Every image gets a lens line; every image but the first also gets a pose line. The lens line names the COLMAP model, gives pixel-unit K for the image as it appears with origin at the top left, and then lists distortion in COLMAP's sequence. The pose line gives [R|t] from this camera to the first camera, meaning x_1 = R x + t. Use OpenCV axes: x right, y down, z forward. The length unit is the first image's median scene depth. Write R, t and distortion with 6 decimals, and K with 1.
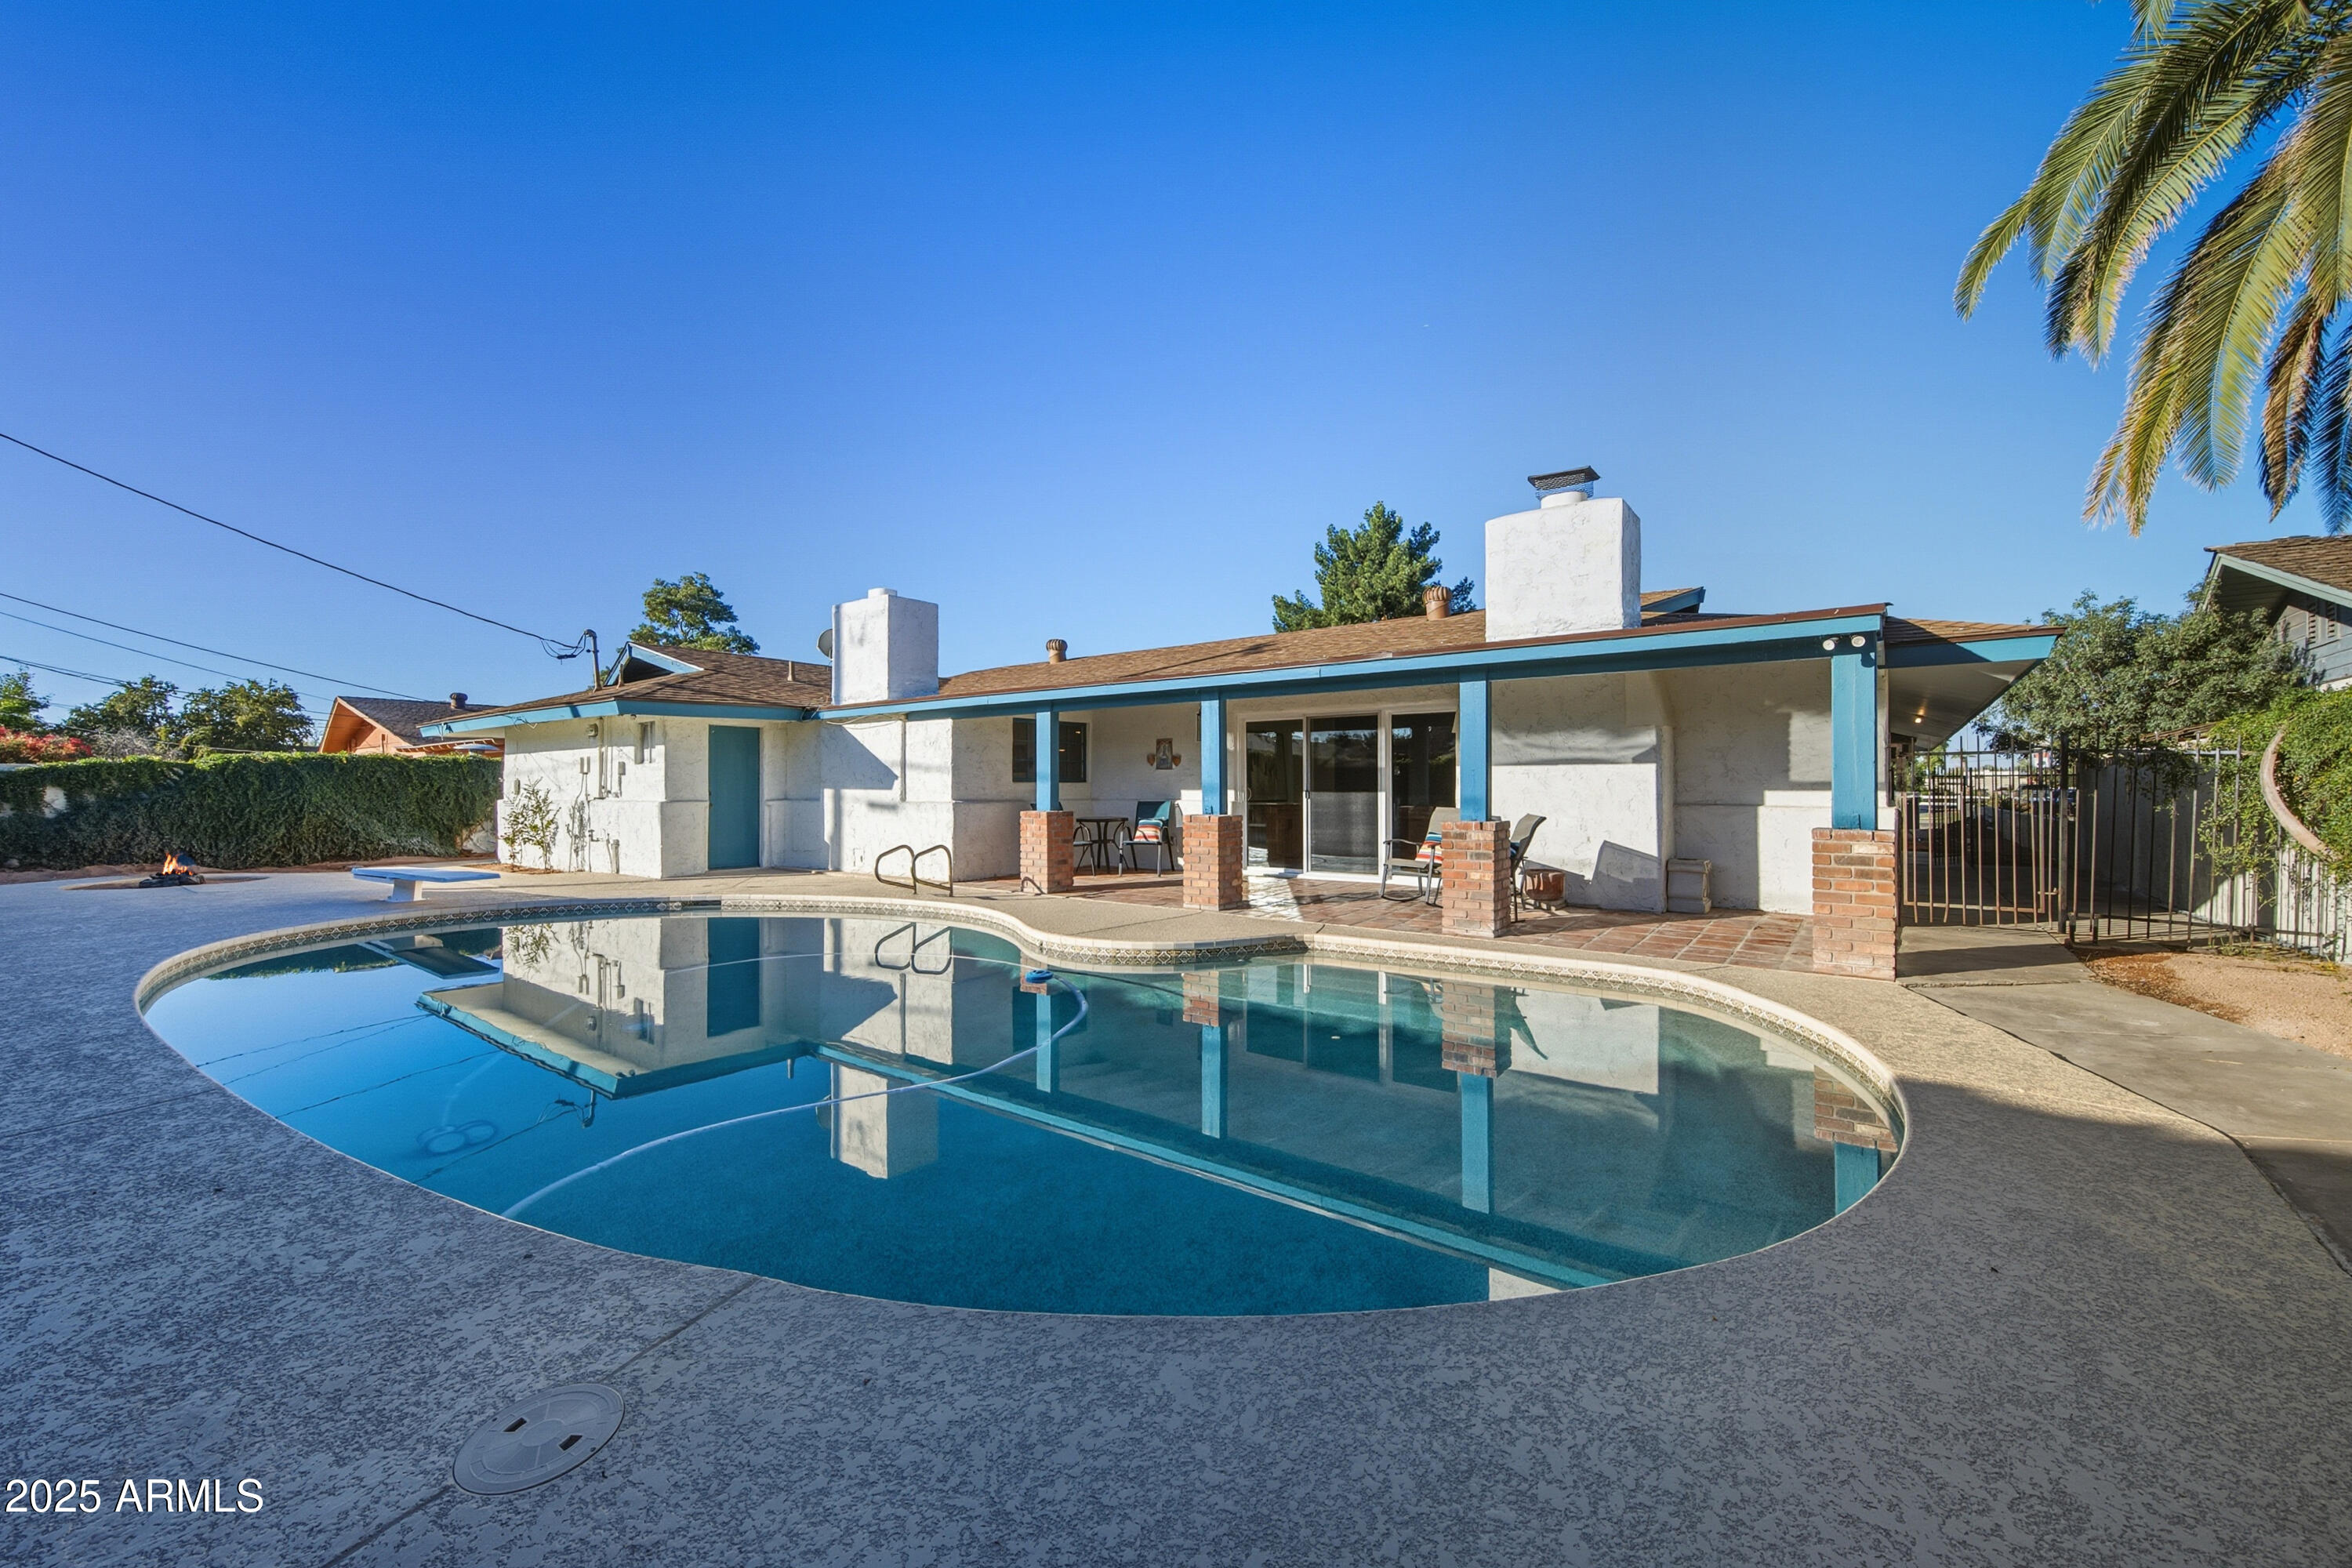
lens RADIAL K [[932.3, 0, 1176.0], [0, 932.3, 784.0], [0, 0, 1]] dist [-0.000916, -0.000081]
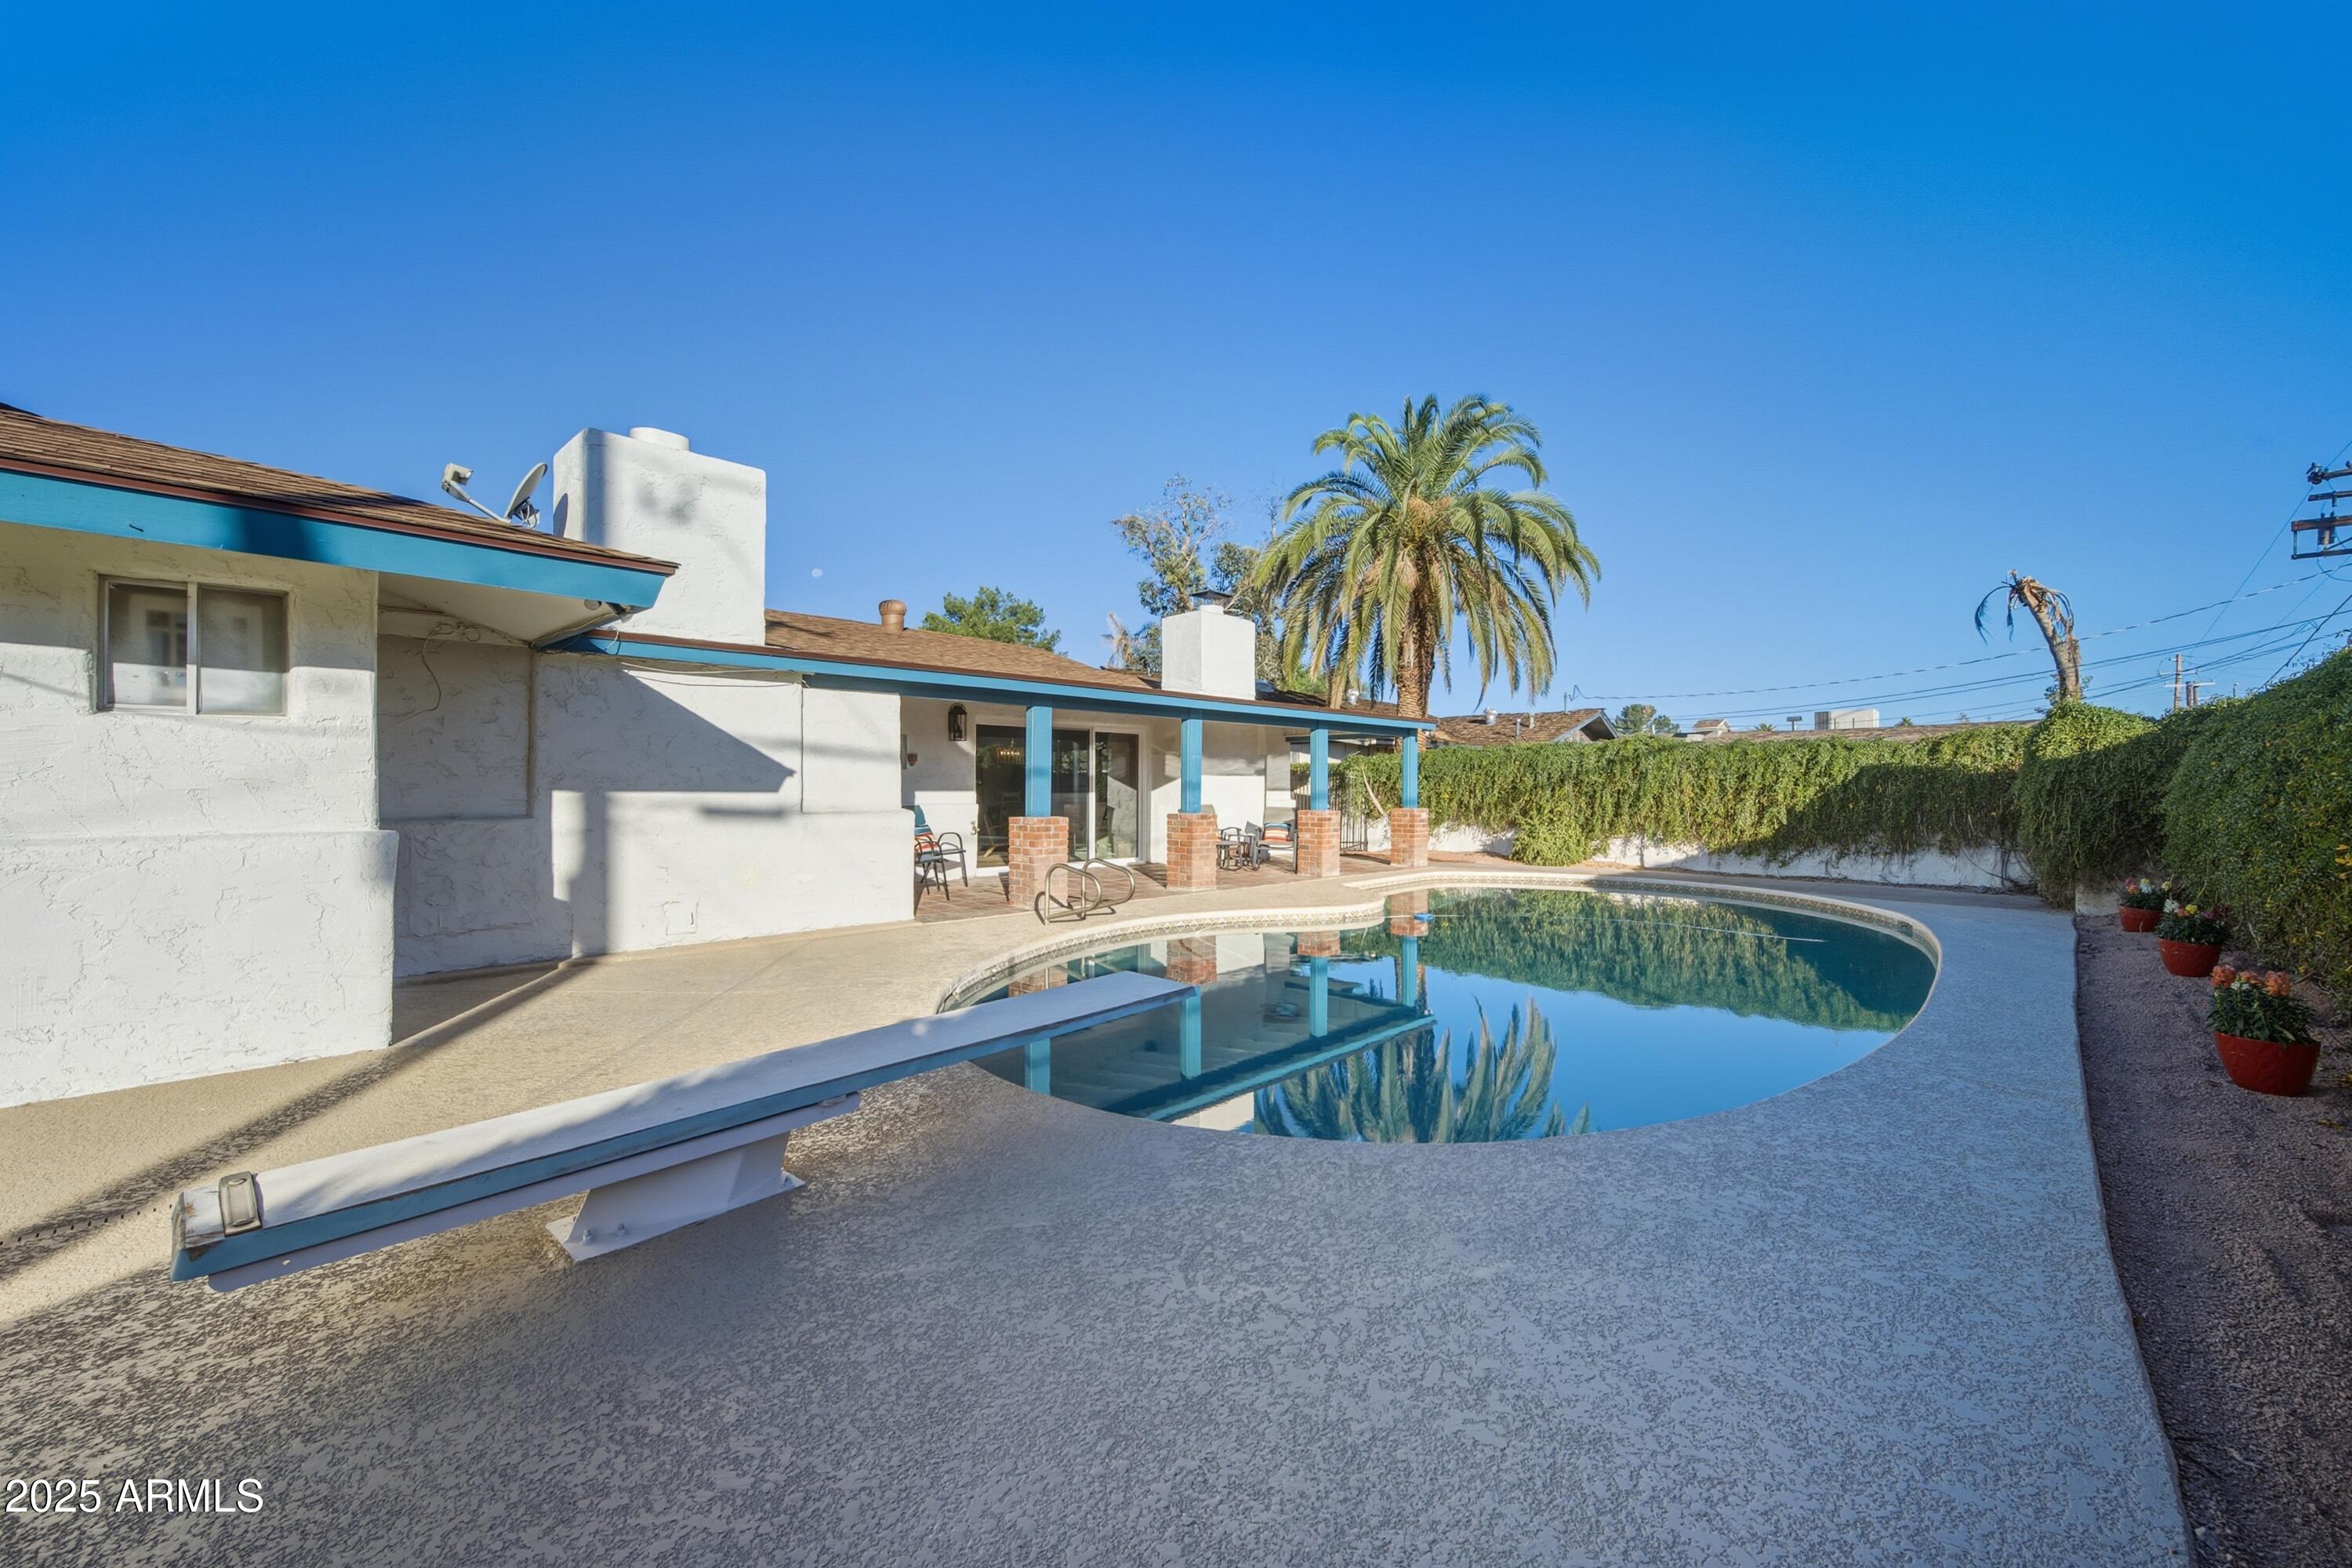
lens RADIAL K [[932.3, 0, 1176.0], [0, 932.3, 784.0], [0, 0, 1]] dist [-0.000916, -0.000081]
pose [[0.108232, 0.010490, 0.994070, -0.895714], [0.001211, 0.999942, -0.010684, 0.006962], [-0.994125, 0.002360, 0.108213, 0.673966]]
